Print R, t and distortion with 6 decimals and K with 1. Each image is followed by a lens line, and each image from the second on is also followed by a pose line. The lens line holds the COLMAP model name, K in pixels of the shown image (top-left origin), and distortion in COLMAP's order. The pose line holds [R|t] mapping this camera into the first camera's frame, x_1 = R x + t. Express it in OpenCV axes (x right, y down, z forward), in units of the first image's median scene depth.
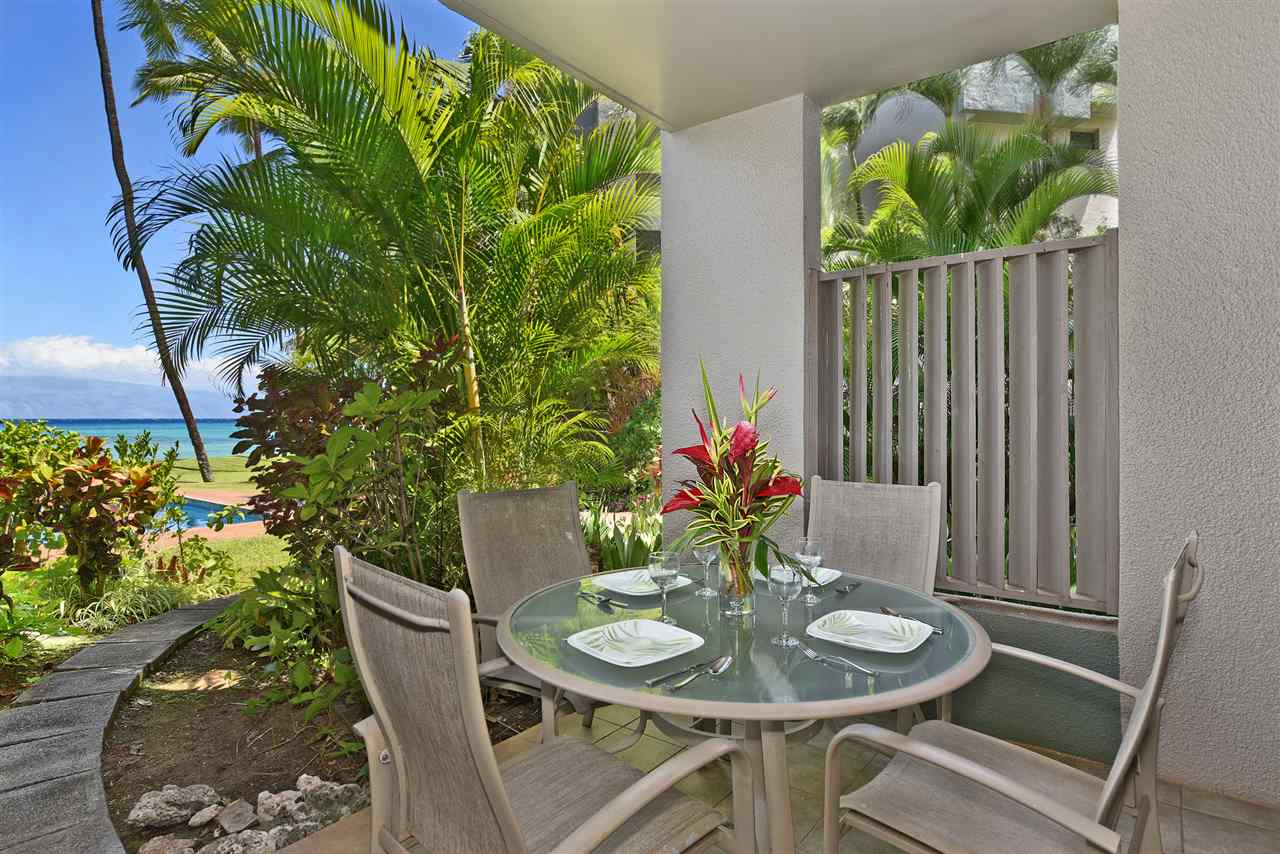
lens RADIAL K [[721.3, 0, 639.6], [0, 721.3, 433.4], [0, 0, 1]] dist [-0.002445, 0.000336]
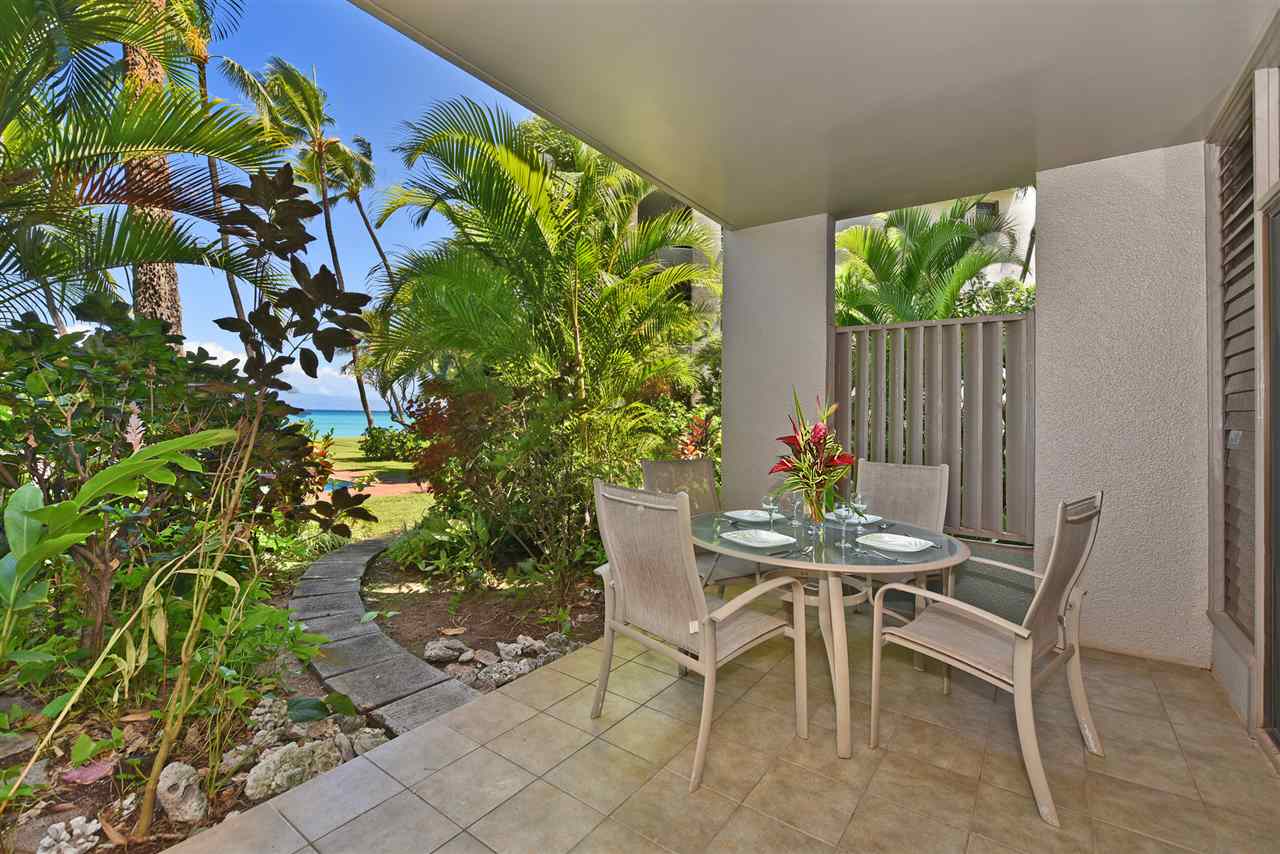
lens RADIAL K [[542.9, 0, 639.8], [0, 542.9, 421.8], [0, 0, 1]] dist [-0.006363, 0.000276]
pose [[0.999692, 0.018390, -0.016670, -0.123568], [-0.018571, 0.999769, -0.010784, 0.001900], [0.016467, 0.011091, 0.999803, -0.144615]]
